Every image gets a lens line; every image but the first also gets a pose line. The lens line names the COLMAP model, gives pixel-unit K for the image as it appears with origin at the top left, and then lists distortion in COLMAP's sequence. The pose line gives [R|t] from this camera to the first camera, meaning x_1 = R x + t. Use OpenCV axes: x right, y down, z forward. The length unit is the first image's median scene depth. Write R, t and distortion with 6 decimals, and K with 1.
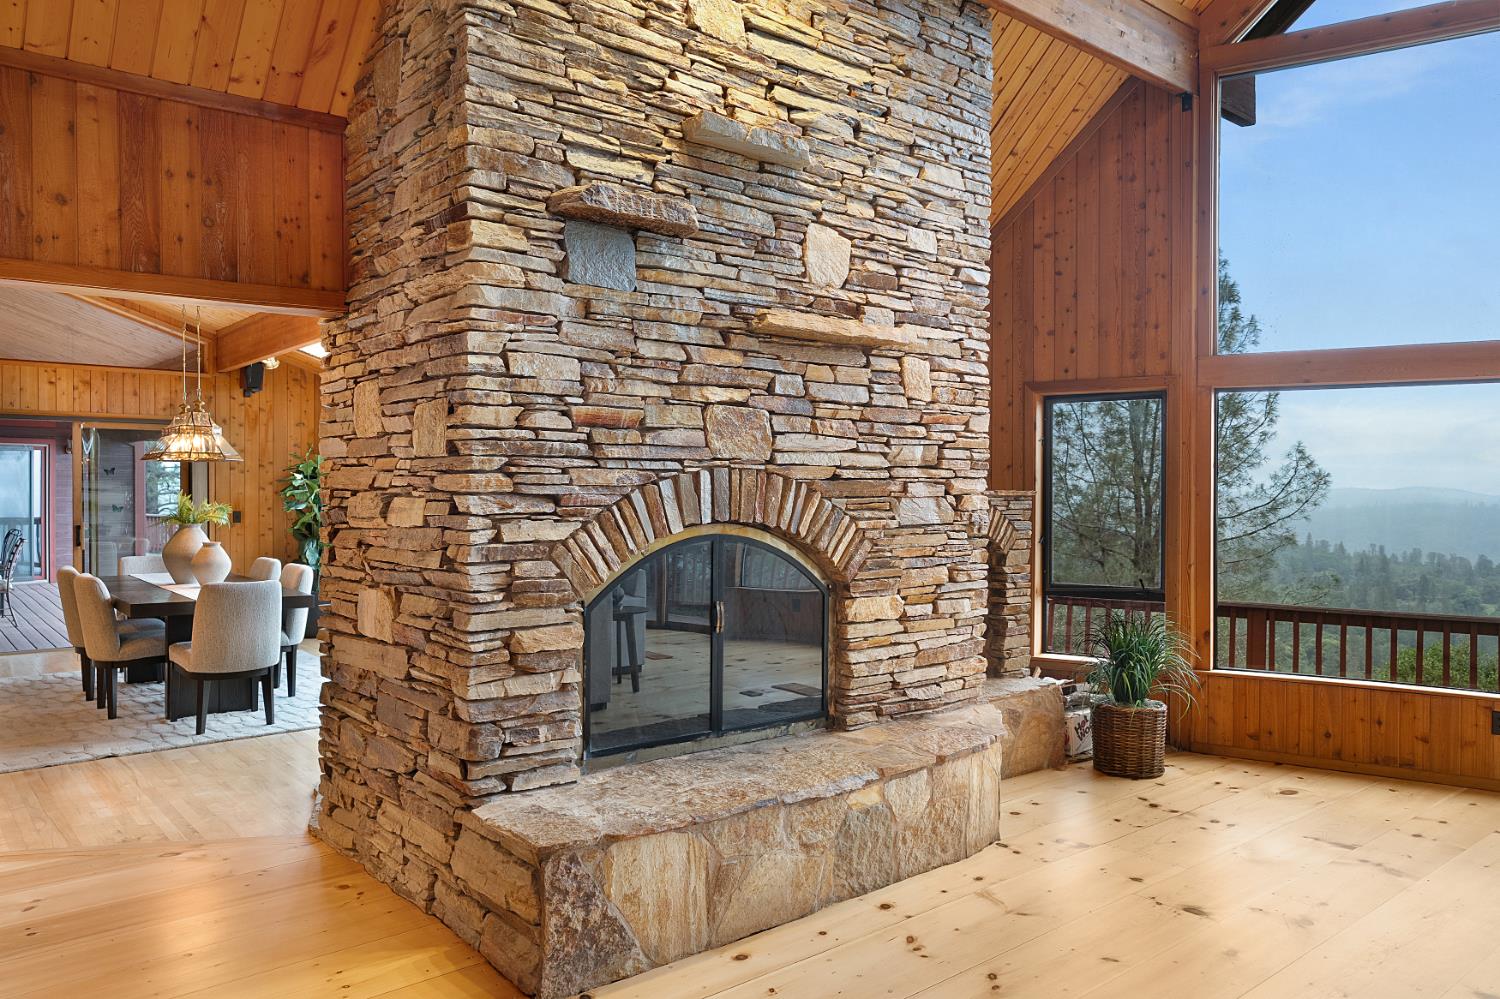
lens RADIAL K [[1045.0, 0, 748.2], [0, 1045.0, 500.1], [0, 0, 1]] dist [0.004632, 0.004106]
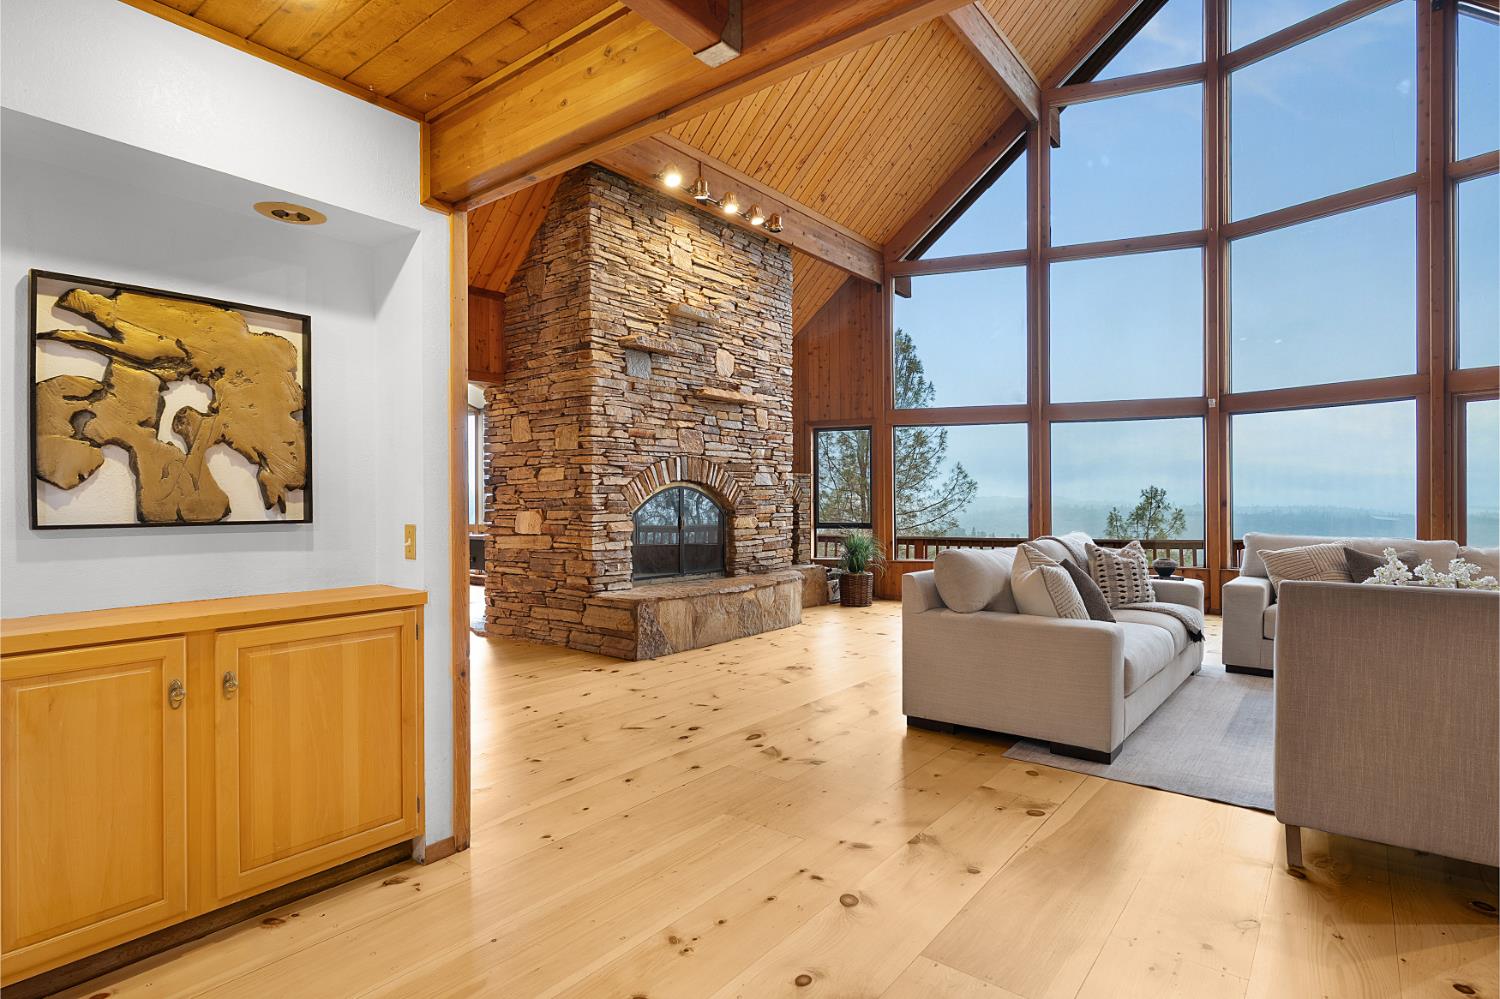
lens RADIAL K [[743.1, 0, 751.8], [0, 743.1, 503.0], [0, 0, 1]] dist [-0.002499, 0.000276]
pose [[0.978512, -0.010775, 0.205907, -0.209912], [0.011406, 0.999933, -0.001877, 0.073392], [-0.205873, 0.004185, 0.978570, -0.597920]]
